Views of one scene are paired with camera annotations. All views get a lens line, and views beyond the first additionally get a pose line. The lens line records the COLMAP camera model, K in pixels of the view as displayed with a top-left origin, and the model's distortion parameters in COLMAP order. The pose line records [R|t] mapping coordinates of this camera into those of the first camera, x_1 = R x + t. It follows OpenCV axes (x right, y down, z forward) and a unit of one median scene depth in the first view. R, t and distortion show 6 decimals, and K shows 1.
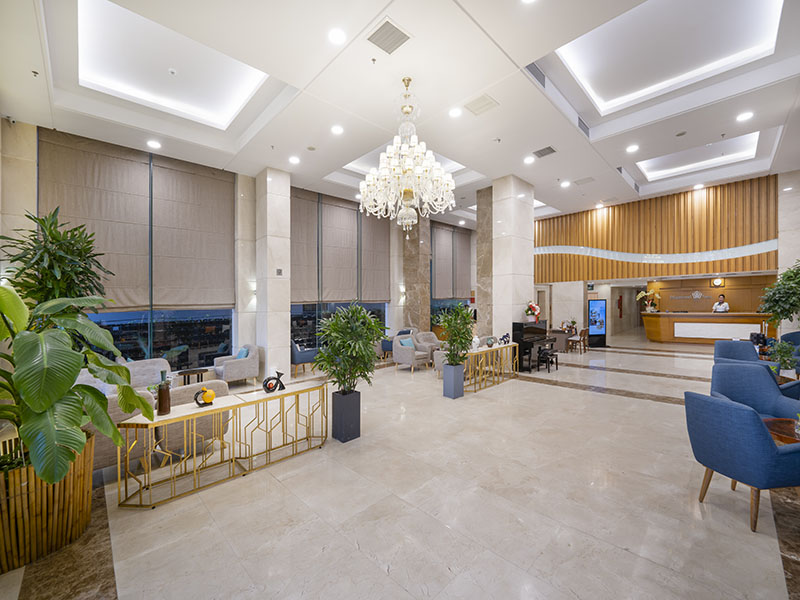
lens RADIAL K [[325.1, 0, 400.0], [0, 325.1, 300.0], [0, 0, 1]] dist [0.001930, -0.000239]
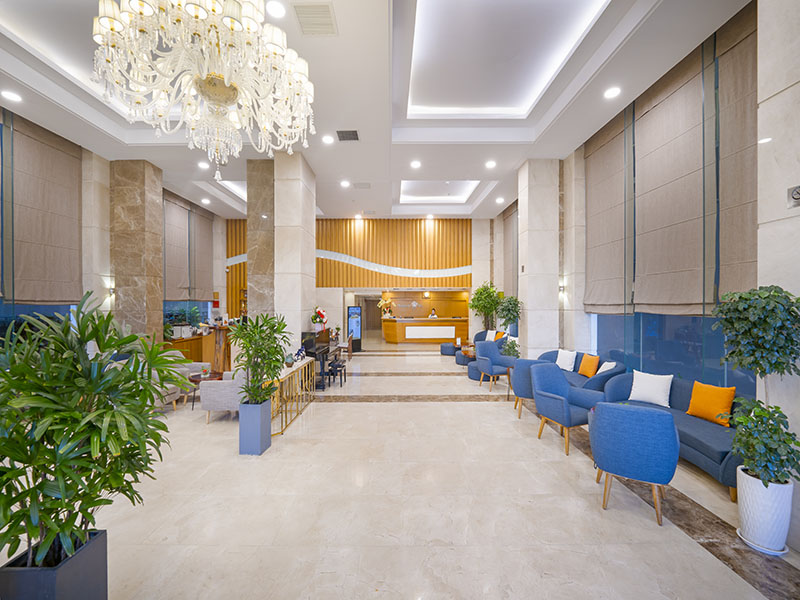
lens RADIAL K [[329.5, 0, 393.7], [0, 329.5, 313.8], [0, 0, 1]] dist [-0.001246, -0.000355]
pose [[0.700753, 0.002781, 0.713398, -0.072403], [-0.021092, 0.999636, 0.016821, 0.002756], [-0.713092, -0.026834, 0.700557, 0.210594]]
